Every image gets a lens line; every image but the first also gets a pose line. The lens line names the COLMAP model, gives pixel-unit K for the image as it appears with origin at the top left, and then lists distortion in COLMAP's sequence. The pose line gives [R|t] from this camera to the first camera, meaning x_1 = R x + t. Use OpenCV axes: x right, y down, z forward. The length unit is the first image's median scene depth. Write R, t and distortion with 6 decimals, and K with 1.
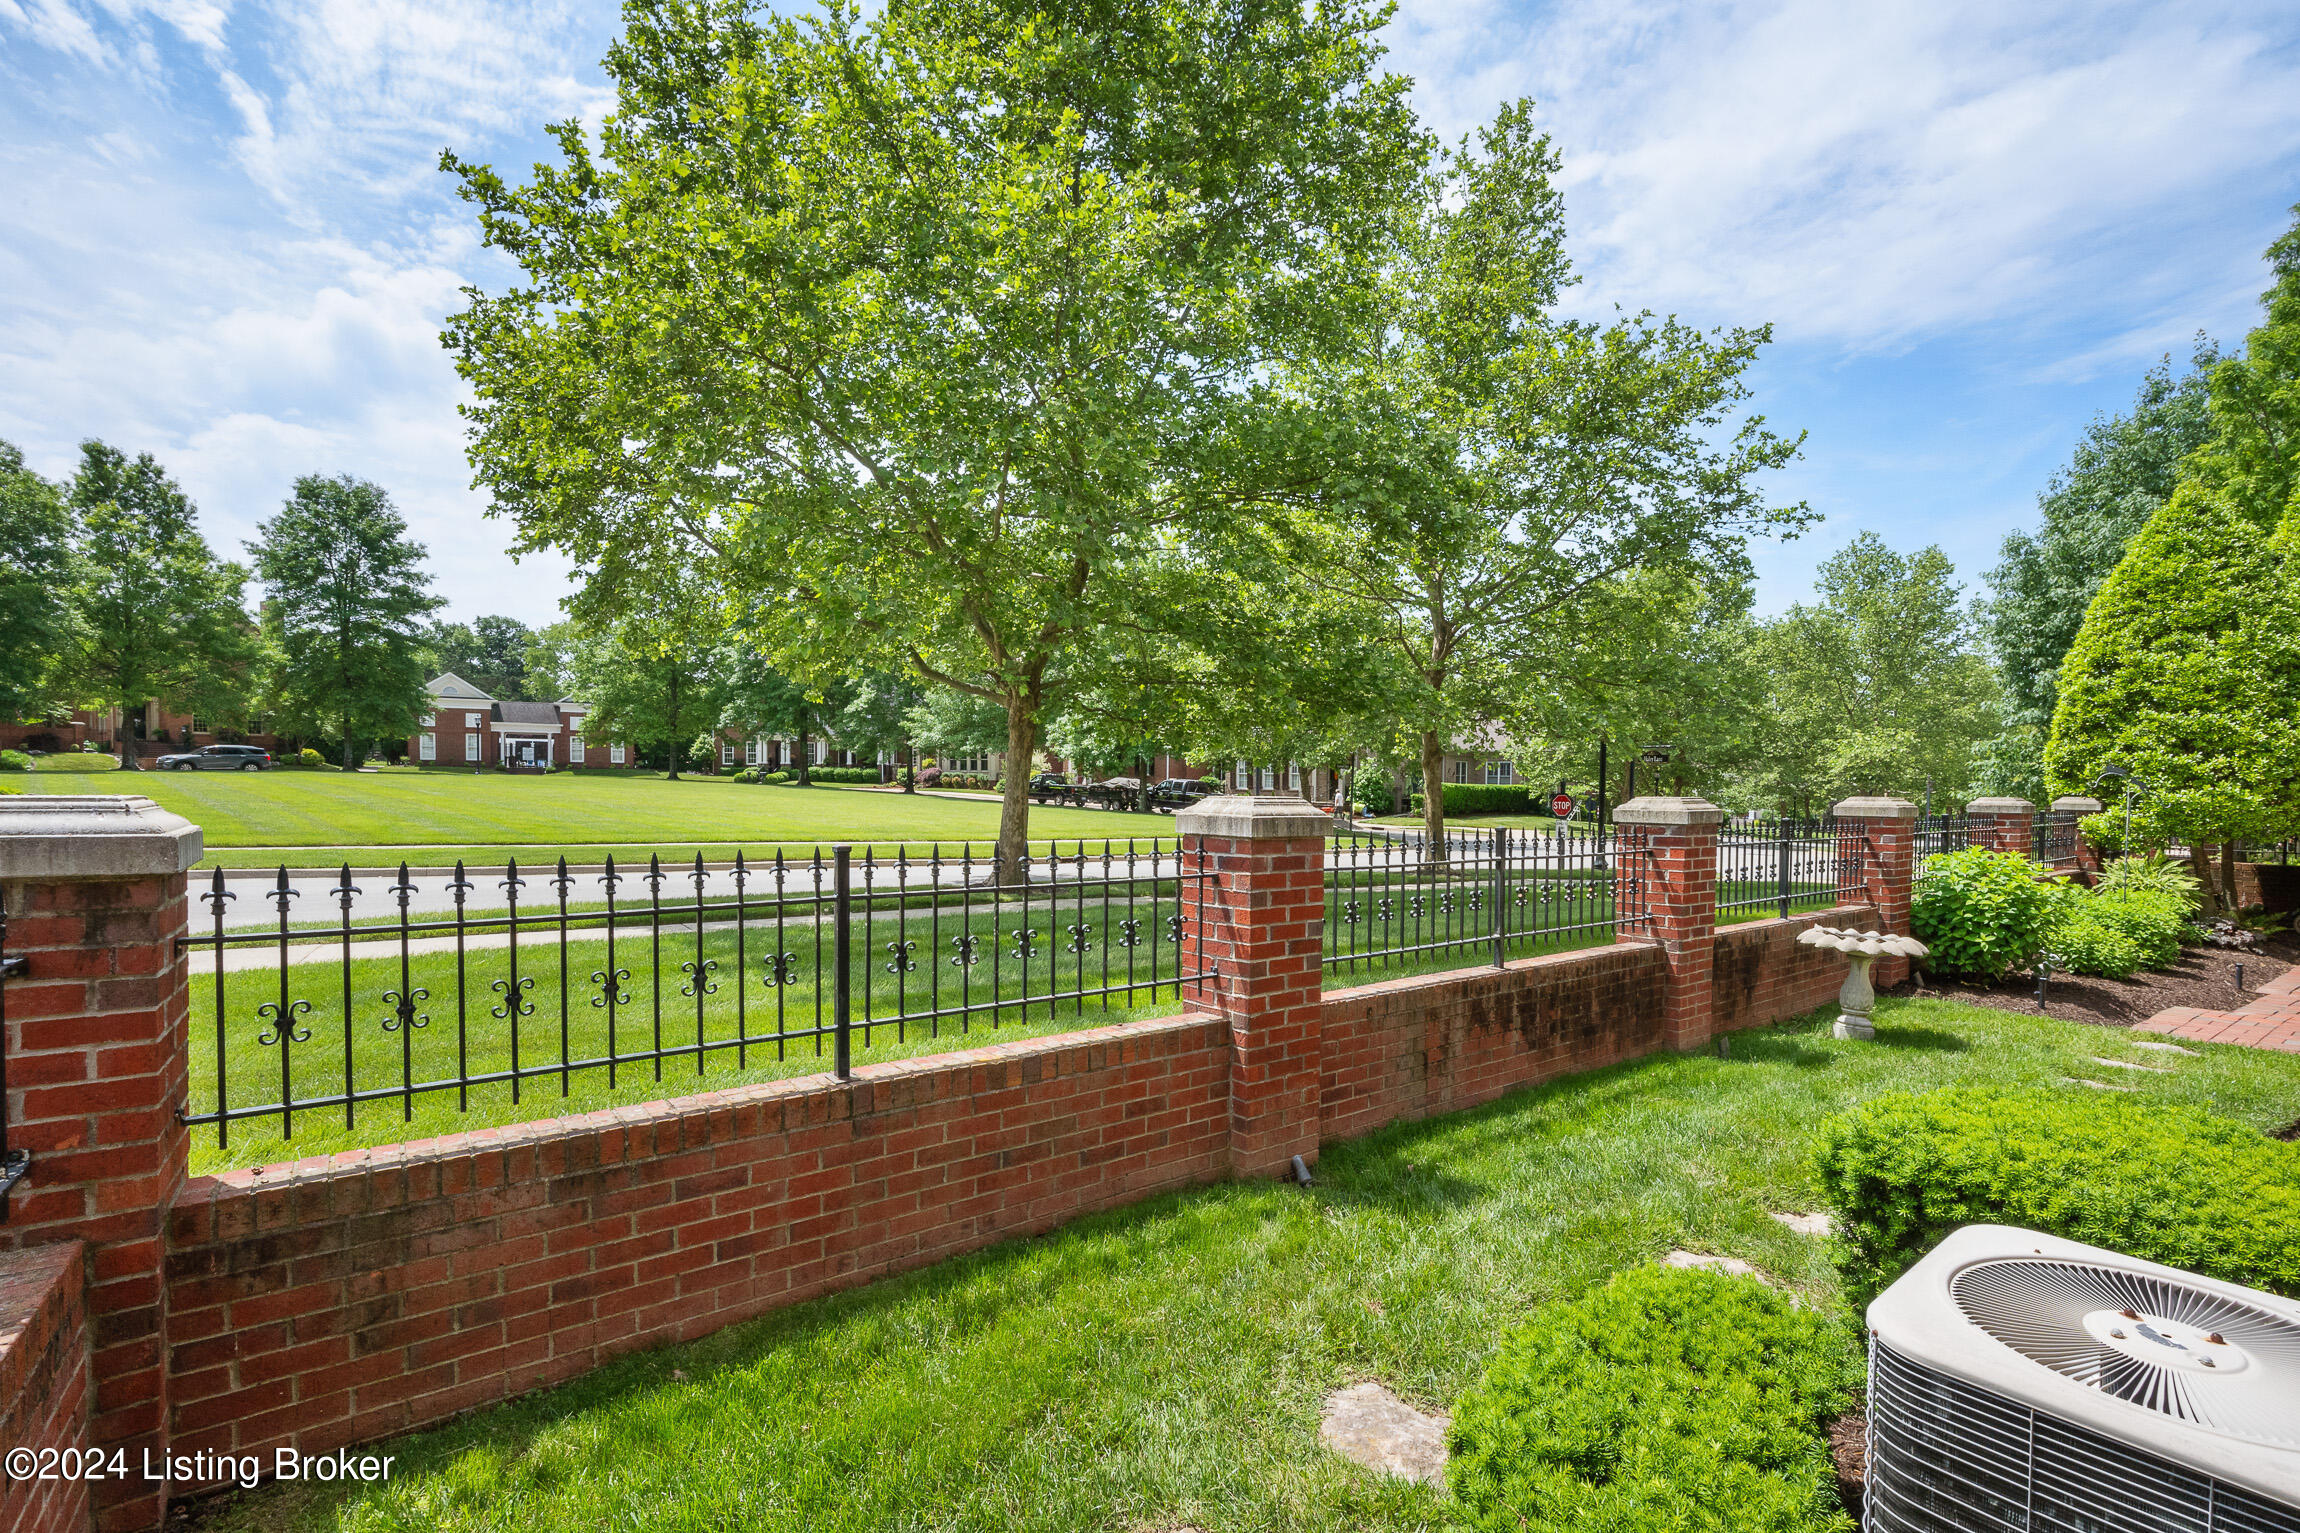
lens RADIAL K [[1028.1, 0, 1150.4], [0, 1028.1, 831.9], [0, 0, 1]] dist [-0.000372, -0.000718]
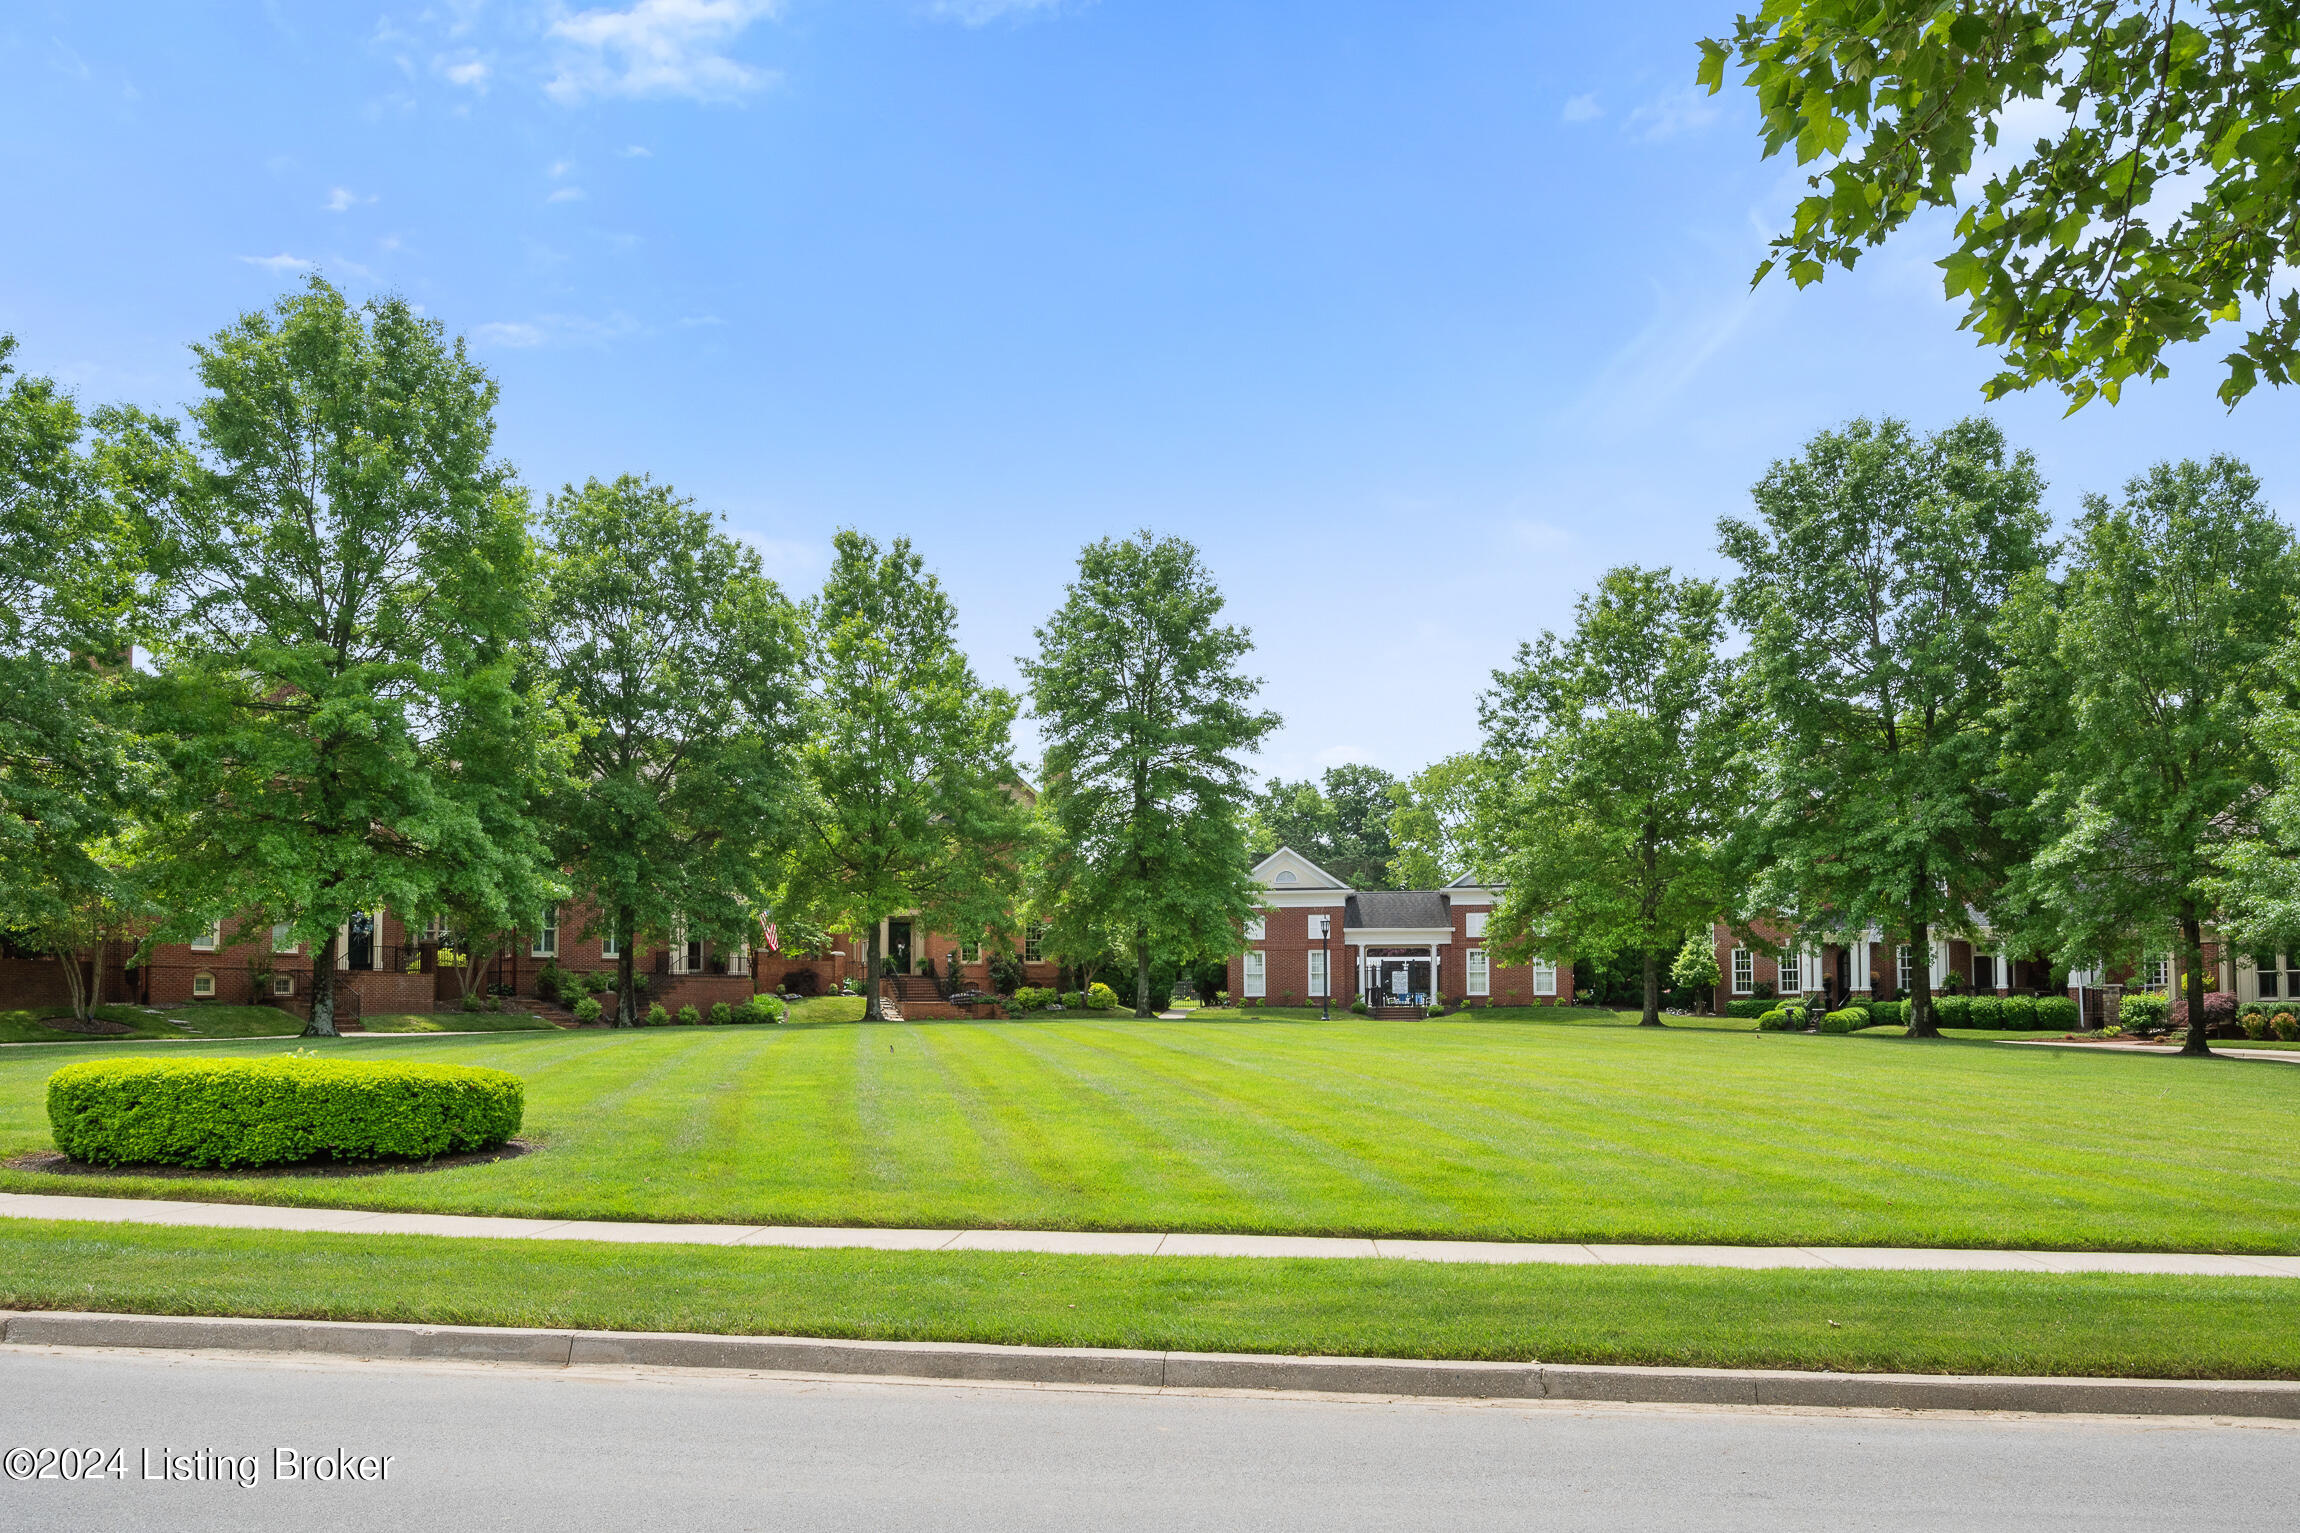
lens RADIAL K [[1810.5, 0, 1150.0], [0, 1810.5, 766.5], [0, 0, 1]] dist [-0.005269, -0.003170]
pose [[0.779881, -0.097774, -0.618245, -0.117455], [-0.020582, 0.983185, -0.181451, -0.012840], [0.625590, 0.154235, 0.764754, 0.184000]]
